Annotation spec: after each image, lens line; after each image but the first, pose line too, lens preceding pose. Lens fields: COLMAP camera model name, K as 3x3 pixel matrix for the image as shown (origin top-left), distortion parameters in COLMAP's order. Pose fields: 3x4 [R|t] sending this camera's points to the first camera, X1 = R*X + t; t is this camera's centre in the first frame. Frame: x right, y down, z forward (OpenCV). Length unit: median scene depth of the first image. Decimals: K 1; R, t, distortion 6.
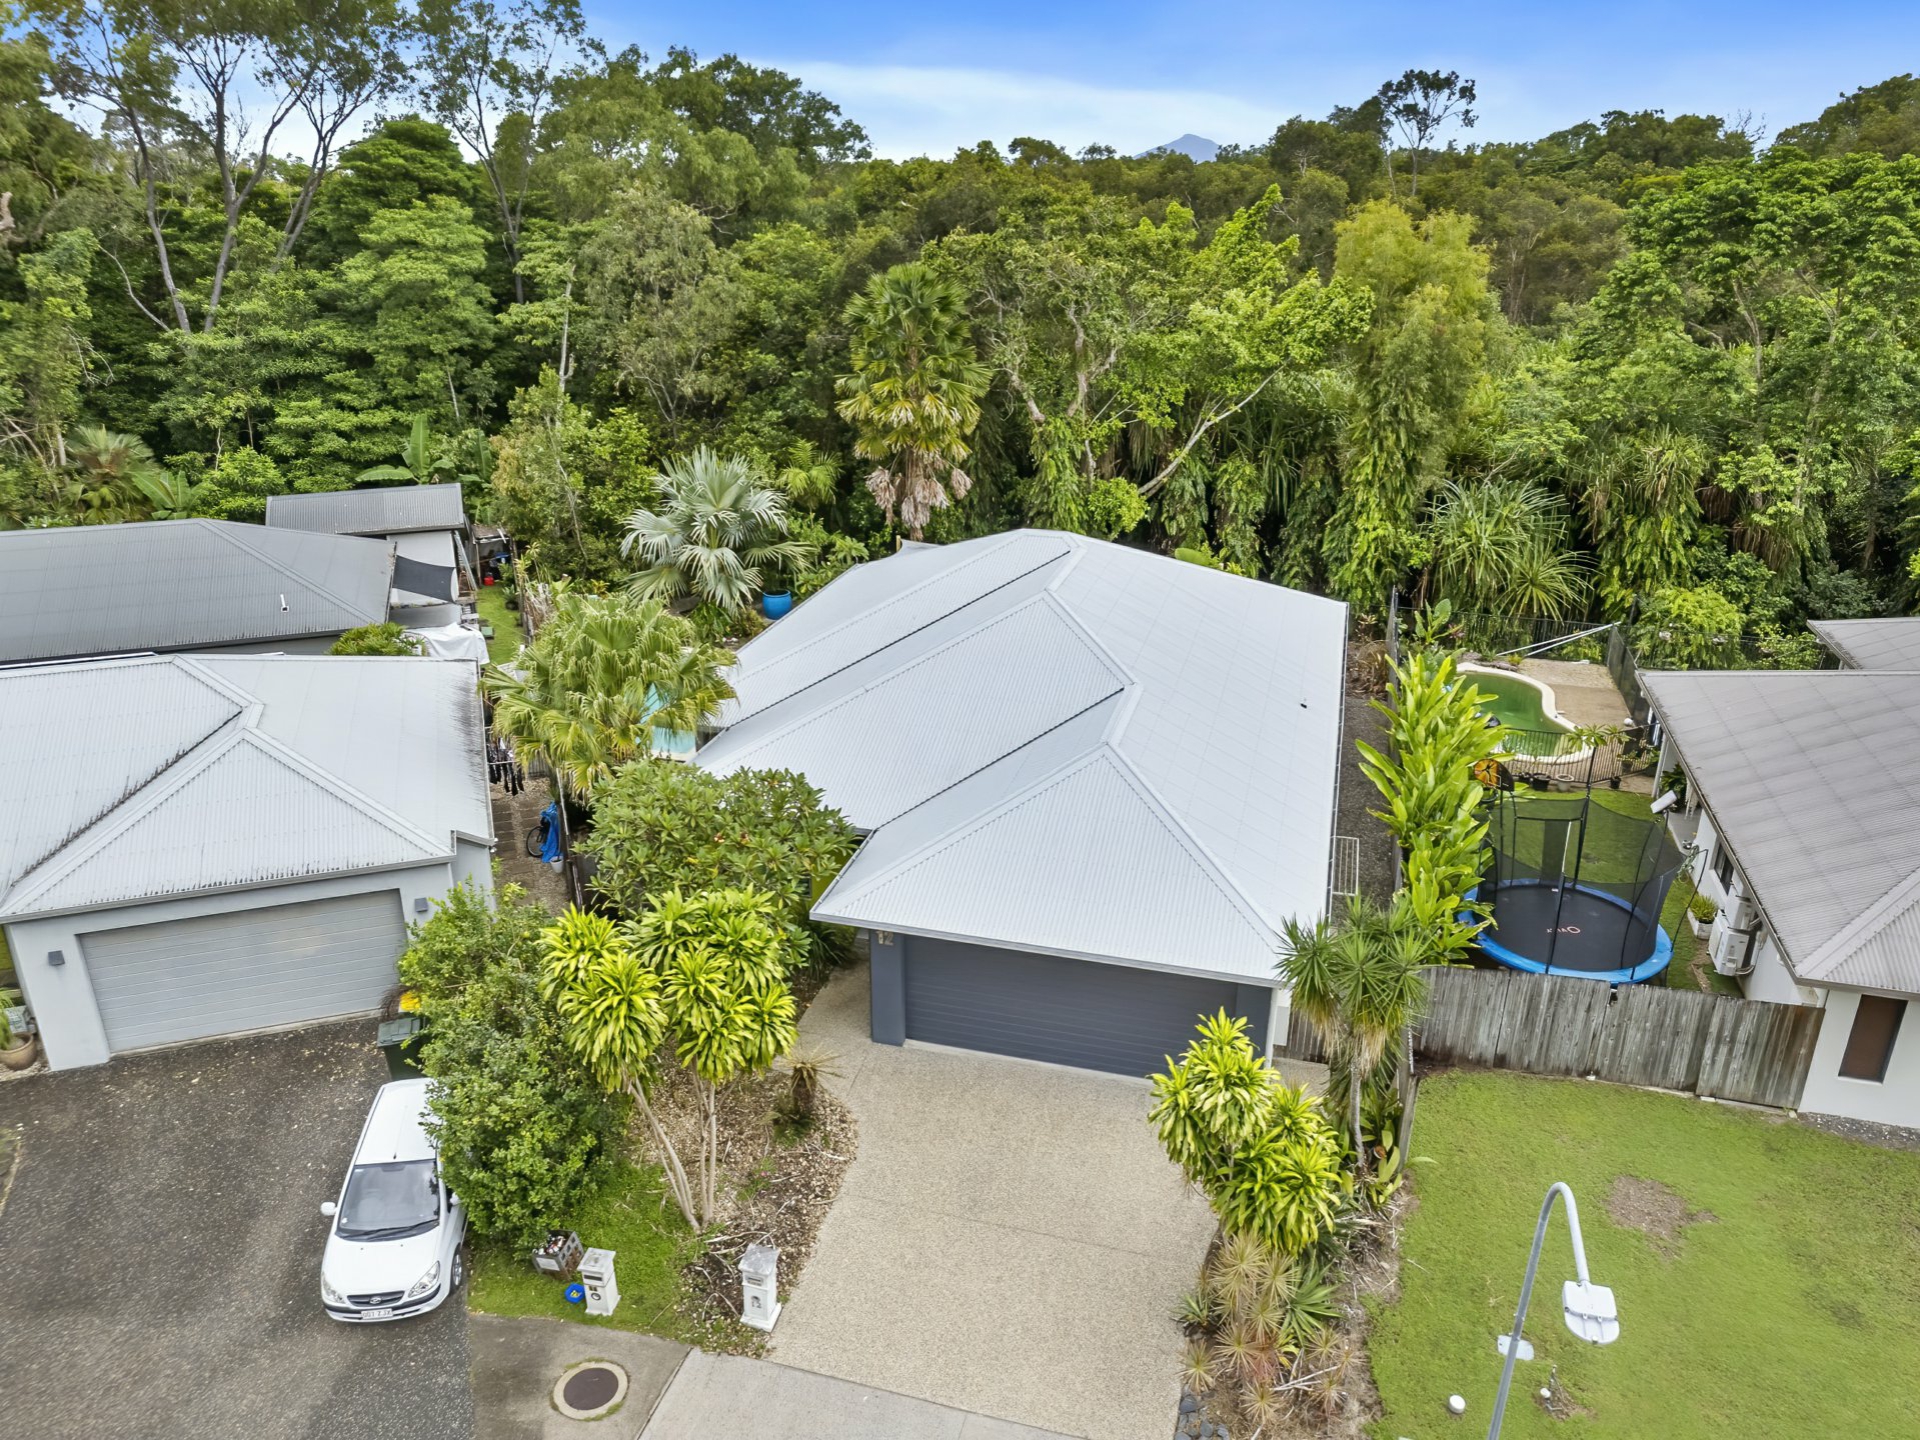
lens RADIAL K [[1373.7, 0, 960.0], [0, 1373.7, 720.0], [0, 0, 1]] dist [-0.035775, 0.005903]
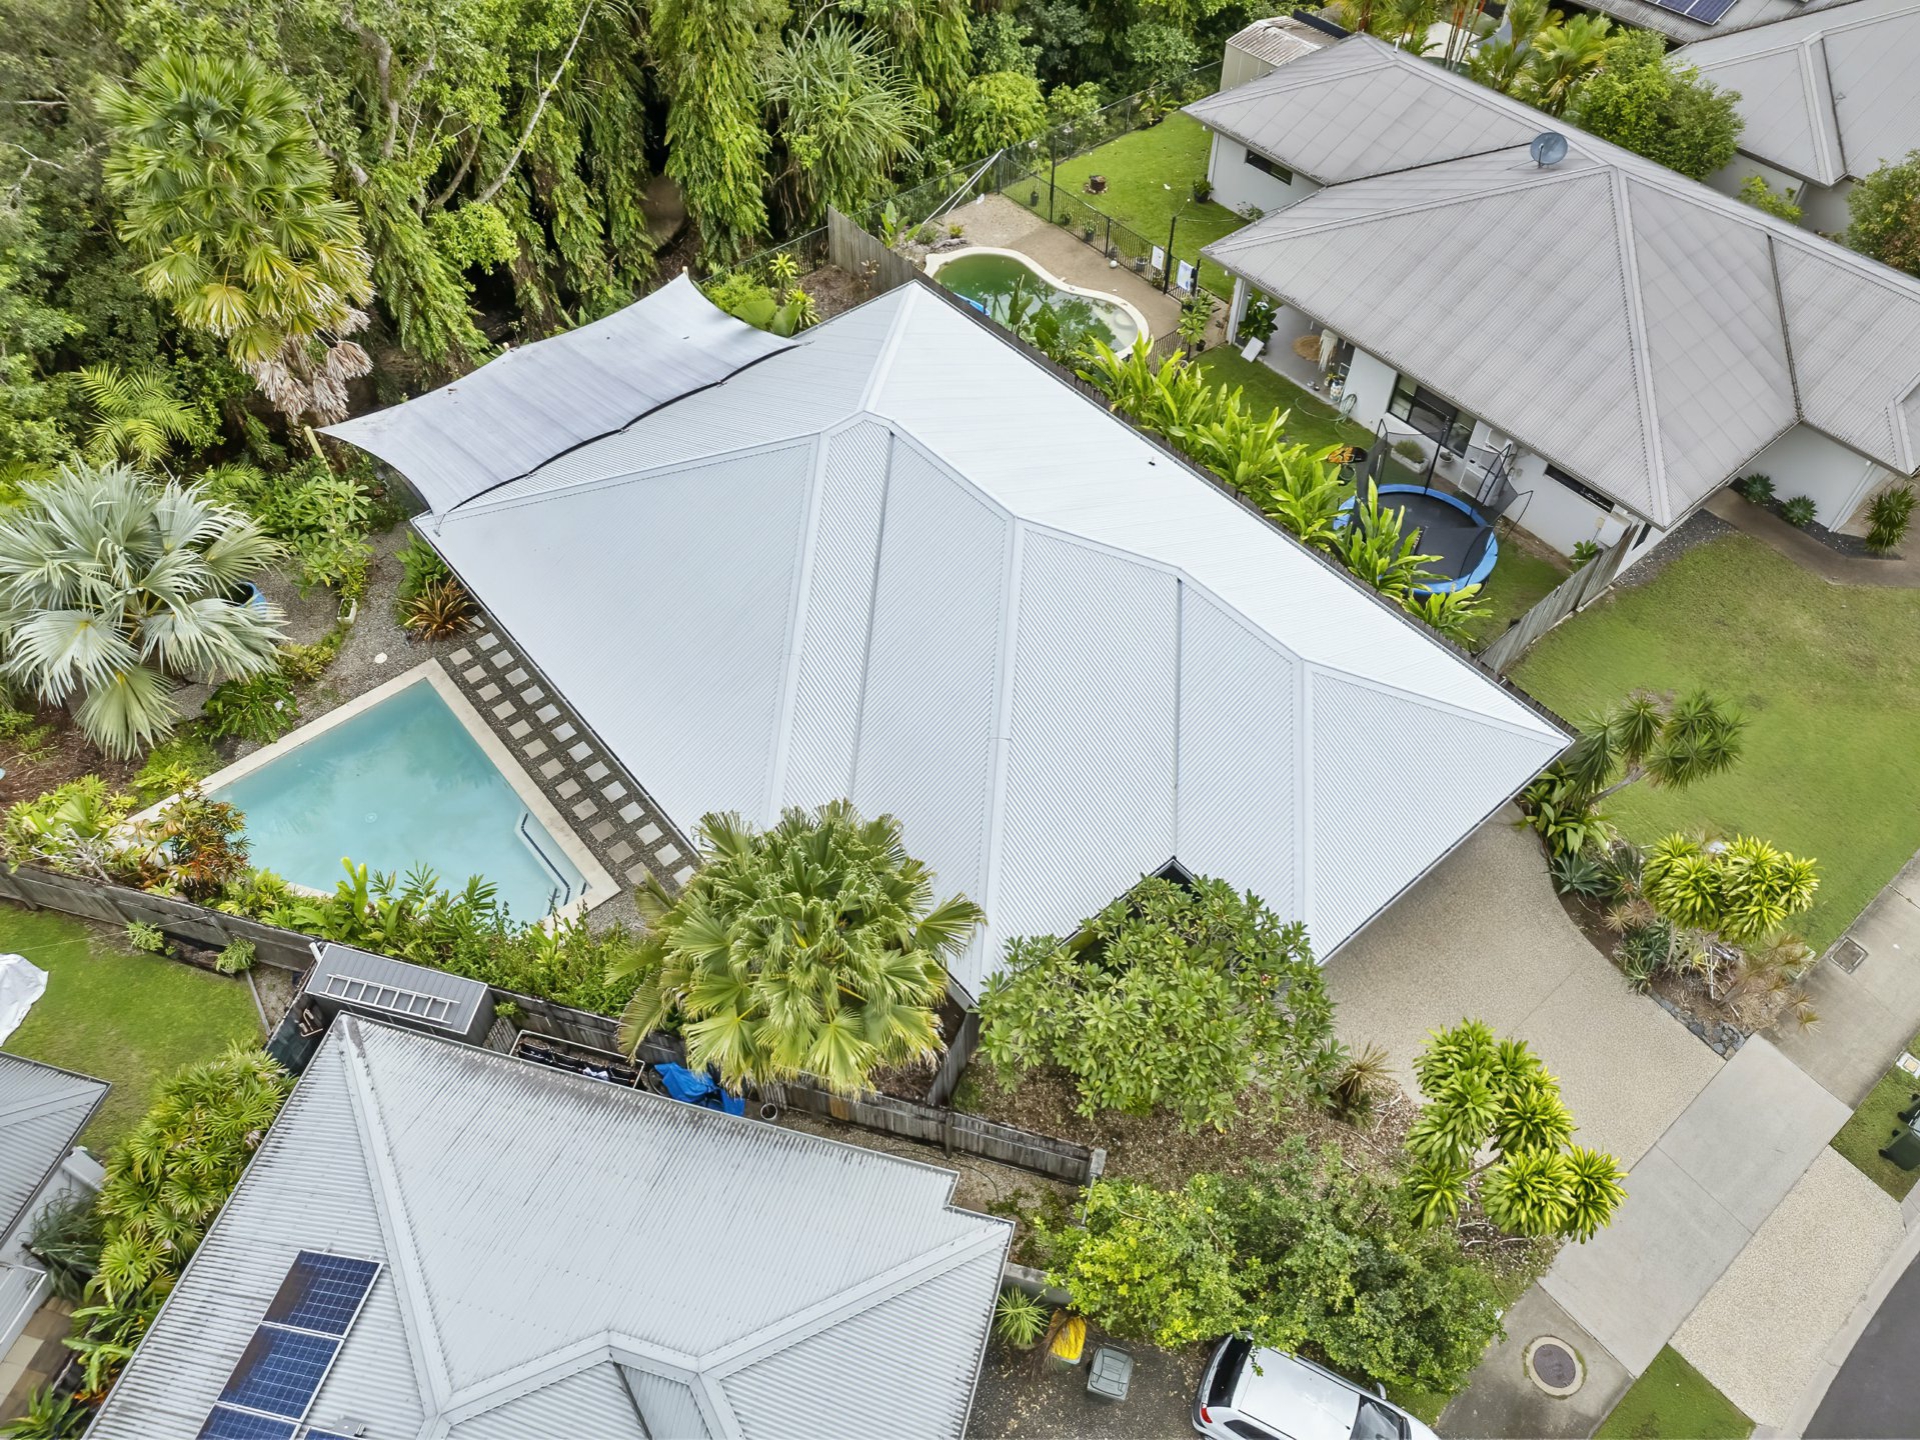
lens RADIAL K [[1415.7, 0, 960.0], [0, 1415.7, 720.0], [0, 0, 1]] dist [-0.045255, -0.001039]
pose [[0.557077, -0.635343, 0.534794, -0.367009], [0.296342, 0.753659, 0.586668, -0.373563], [-0.775788, -0.168337, 0.608125, 0.290222]]
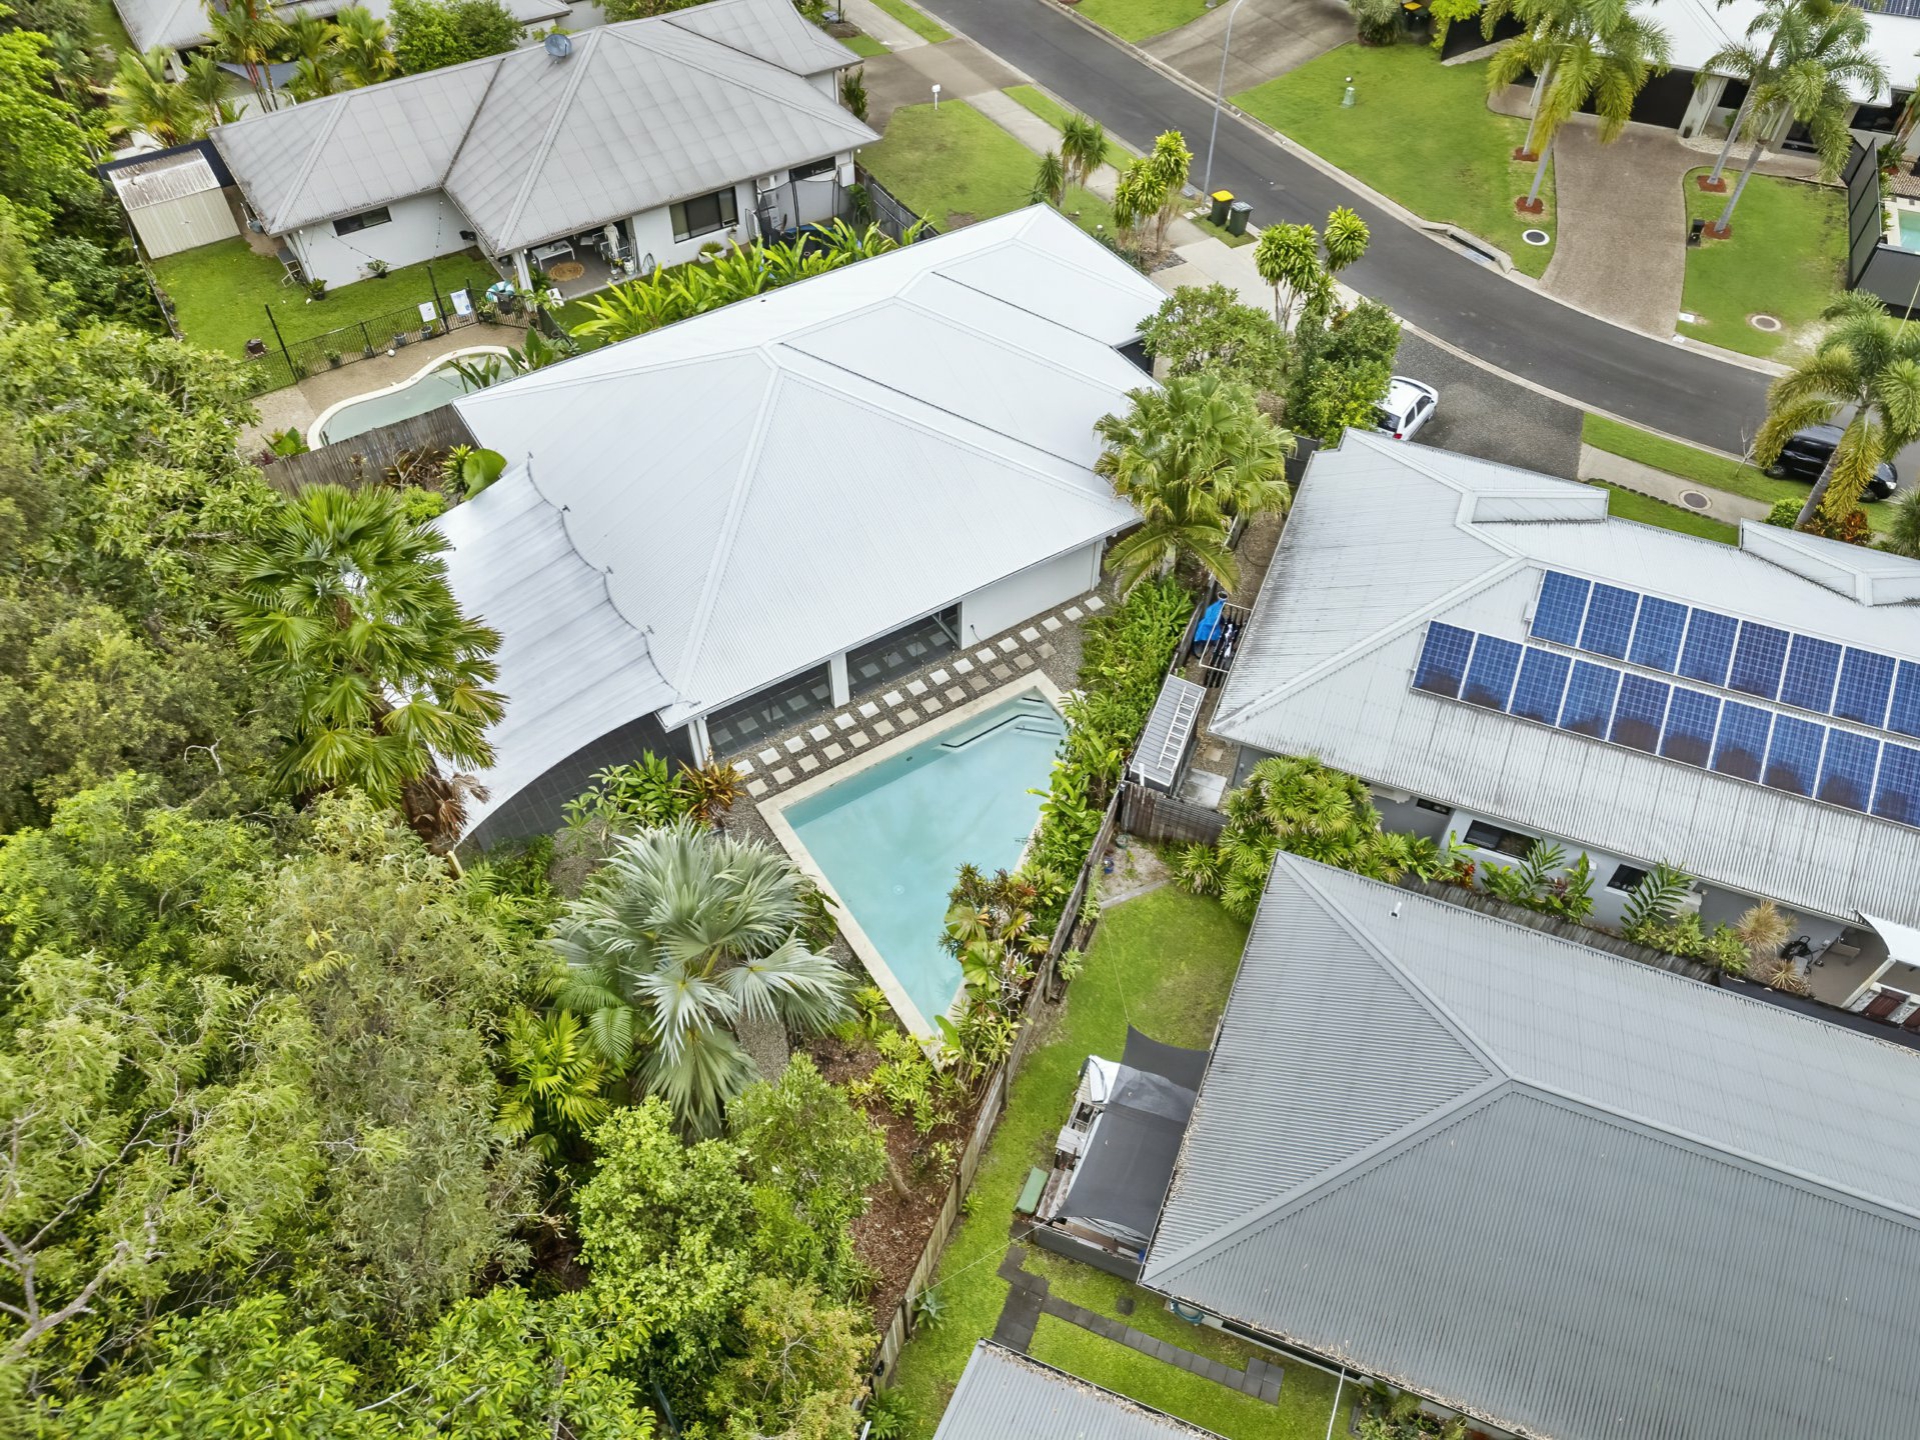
lens RADIAL K [[1373.7, 0, 960.0], [0, 1373.7, 720.0], [0, 0, 1]] dist [-0.035775, 0.005903]
pose [[-0.761003, -0.490013, 0.425160, -0.482177], [0.220754, 0.420655, 0.879953, -0.695782], [-0.610034, 0.763503, -0.211948, 1.020830]]
